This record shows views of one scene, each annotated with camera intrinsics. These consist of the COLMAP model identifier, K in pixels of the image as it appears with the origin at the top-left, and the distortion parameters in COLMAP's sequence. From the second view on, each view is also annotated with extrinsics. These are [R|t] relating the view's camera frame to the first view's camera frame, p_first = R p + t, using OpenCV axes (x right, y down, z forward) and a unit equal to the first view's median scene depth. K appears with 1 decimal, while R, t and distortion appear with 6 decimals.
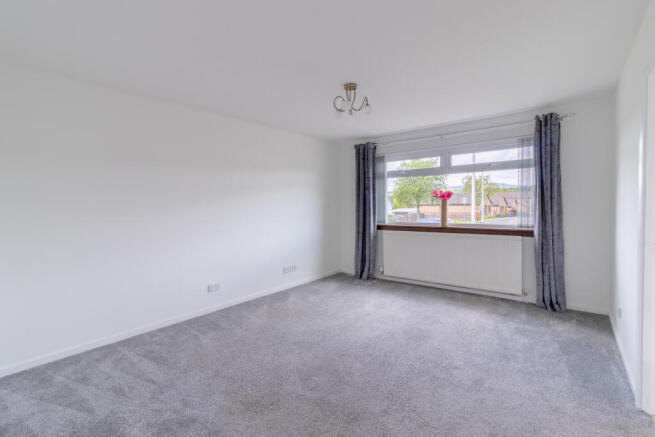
lens RADIAL K [[307.6, 0, 324.7], [0, 307.6, 213.7], [0, 0, 1]] dist [0.000076, -0.013518]
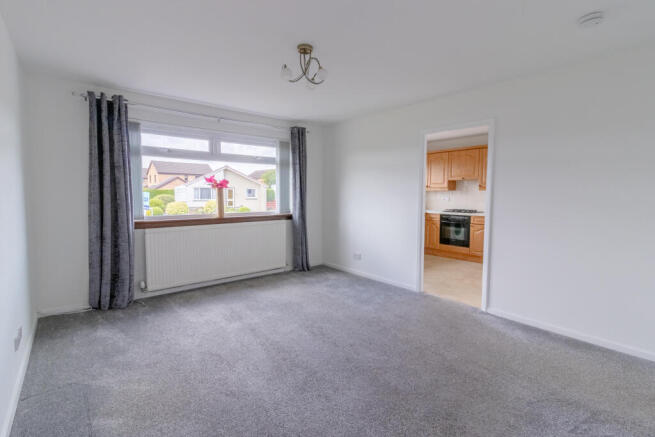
lens RADIAL K [[311.4, 0, 320.0], [0, 311.4, 213.5], [0, 0, 1]] dist [-0.004012, -0.014715]
pose [[0.169680, -0.052163, 0.984118, -0.524071], [0.020590, 0.998568, 0.049379, -0.011043], [-0.985284, 0.011884, 0.170511, 0.576859]]
